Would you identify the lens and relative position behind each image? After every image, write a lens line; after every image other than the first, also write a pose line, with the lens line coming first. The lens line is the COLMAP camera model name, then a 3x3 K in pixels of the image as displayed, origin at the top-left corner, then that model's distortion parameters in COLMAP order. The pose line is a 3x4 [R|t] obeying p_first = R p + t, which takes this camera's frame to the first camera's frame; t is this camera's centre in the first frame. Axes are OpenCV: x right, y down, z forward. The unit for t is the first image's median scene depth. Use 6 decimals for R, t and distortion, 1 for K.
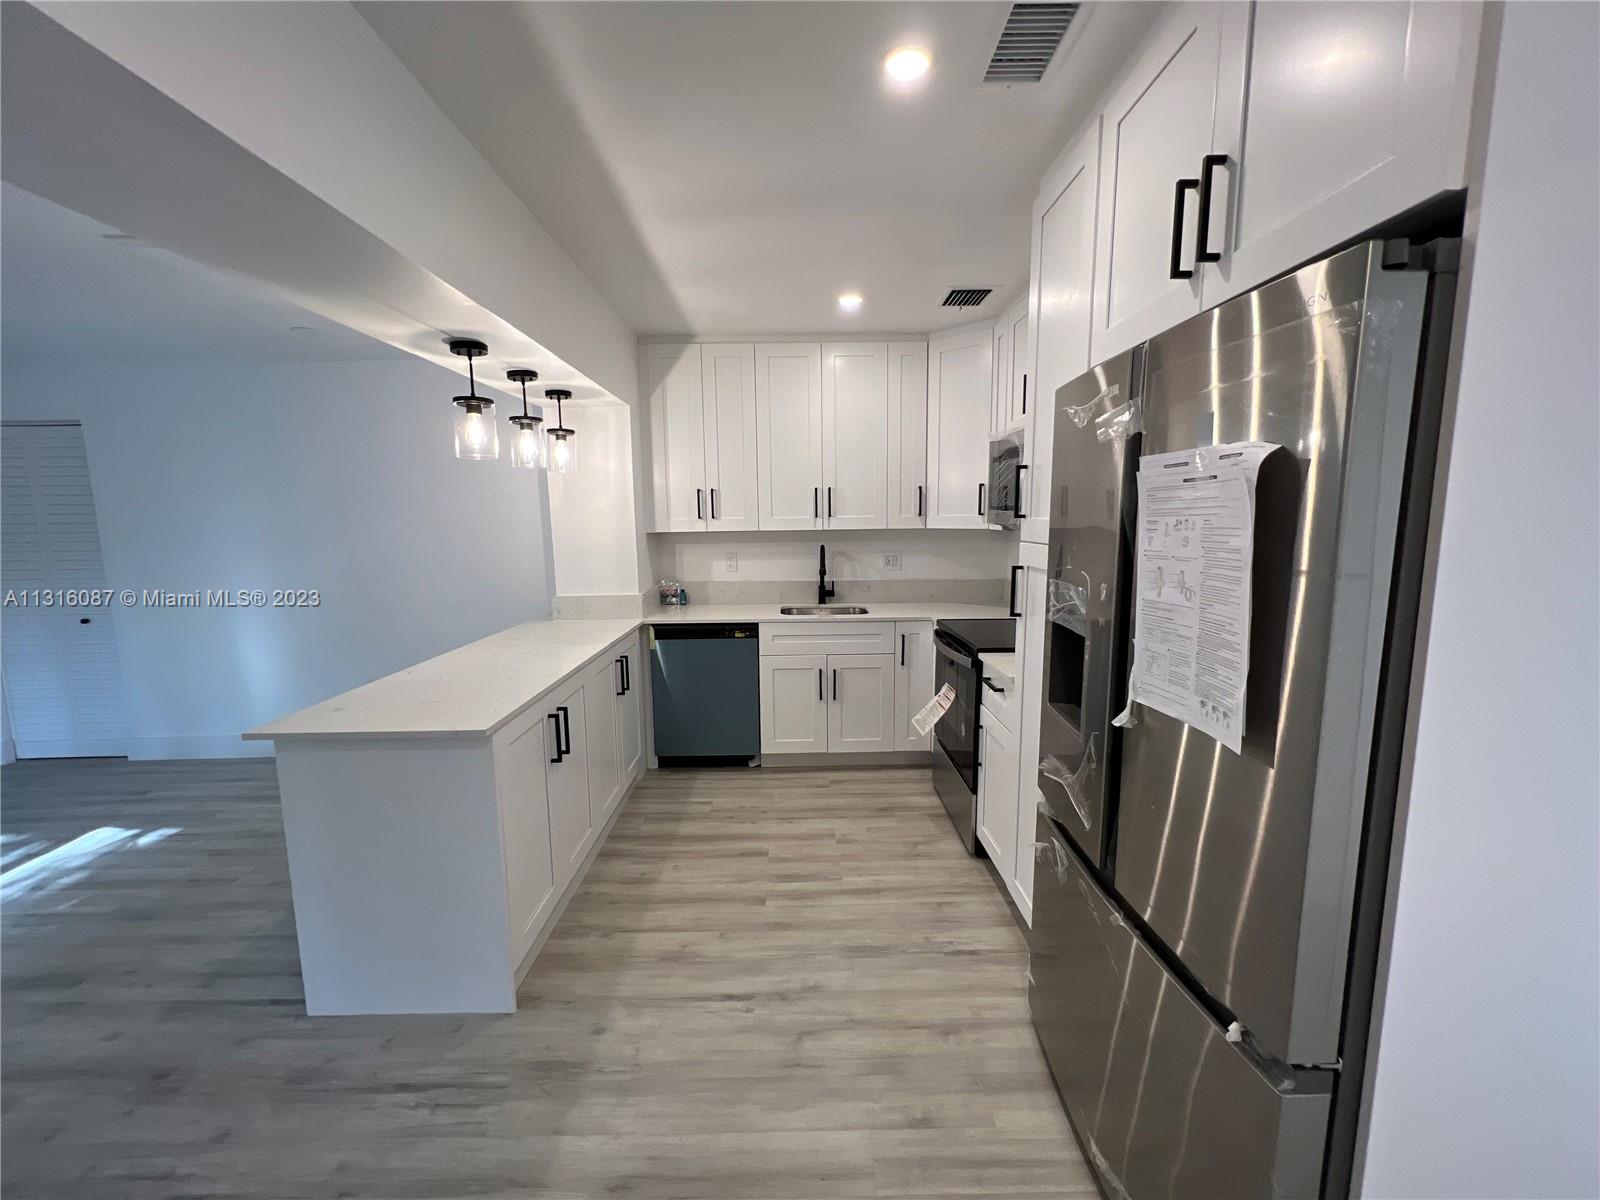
lens RADIAL K [[639.8, 0, 805.7], [0, 639.8, 596.8], [0, 0, 1]] dist [-0.000986, -0.000783]
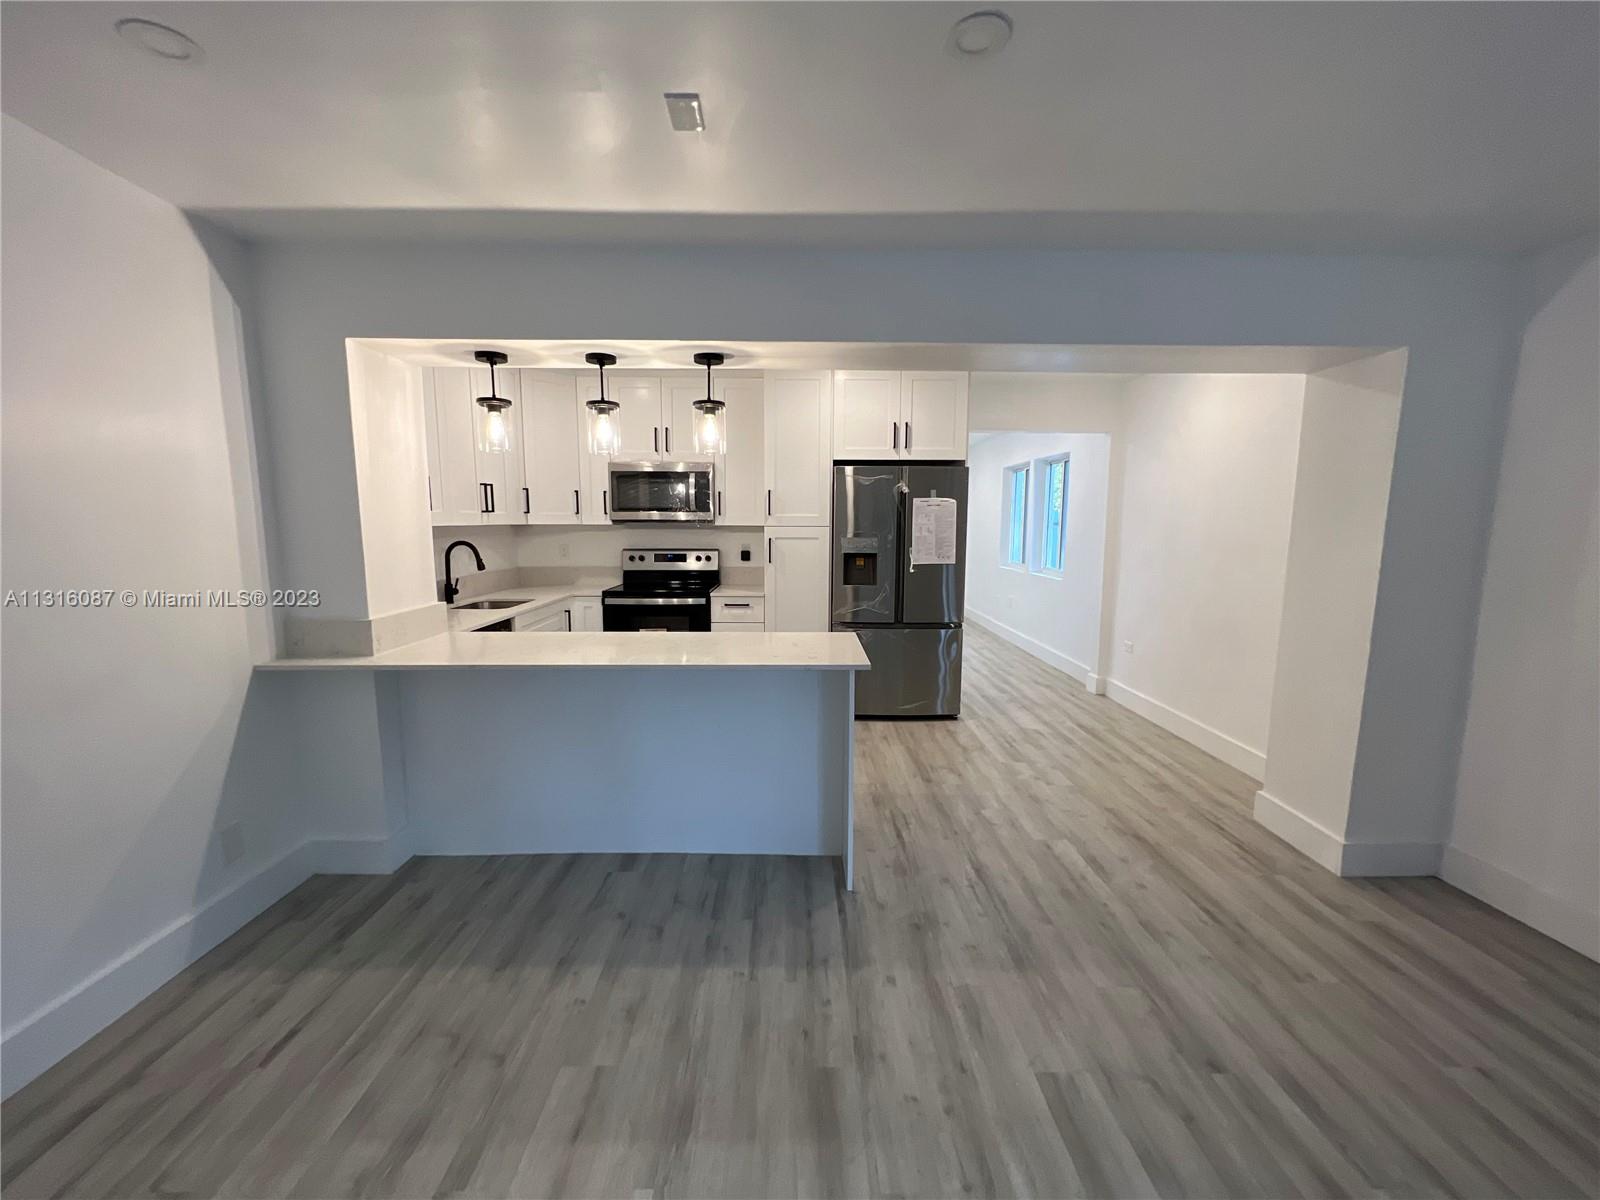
lens RADIAL K [[639.8, 0, 799.0], [0, 639.8, 606.1], [0, 0, 1]] dist [-0.000986, -0.000783]
pose [[0.010857, -0.120865, 0.992610, -1.693809], [0.125796, 0.984947, 0.118556, -0.063047], [-0.991997, 0.123579, 0.025898, 0.852418]]
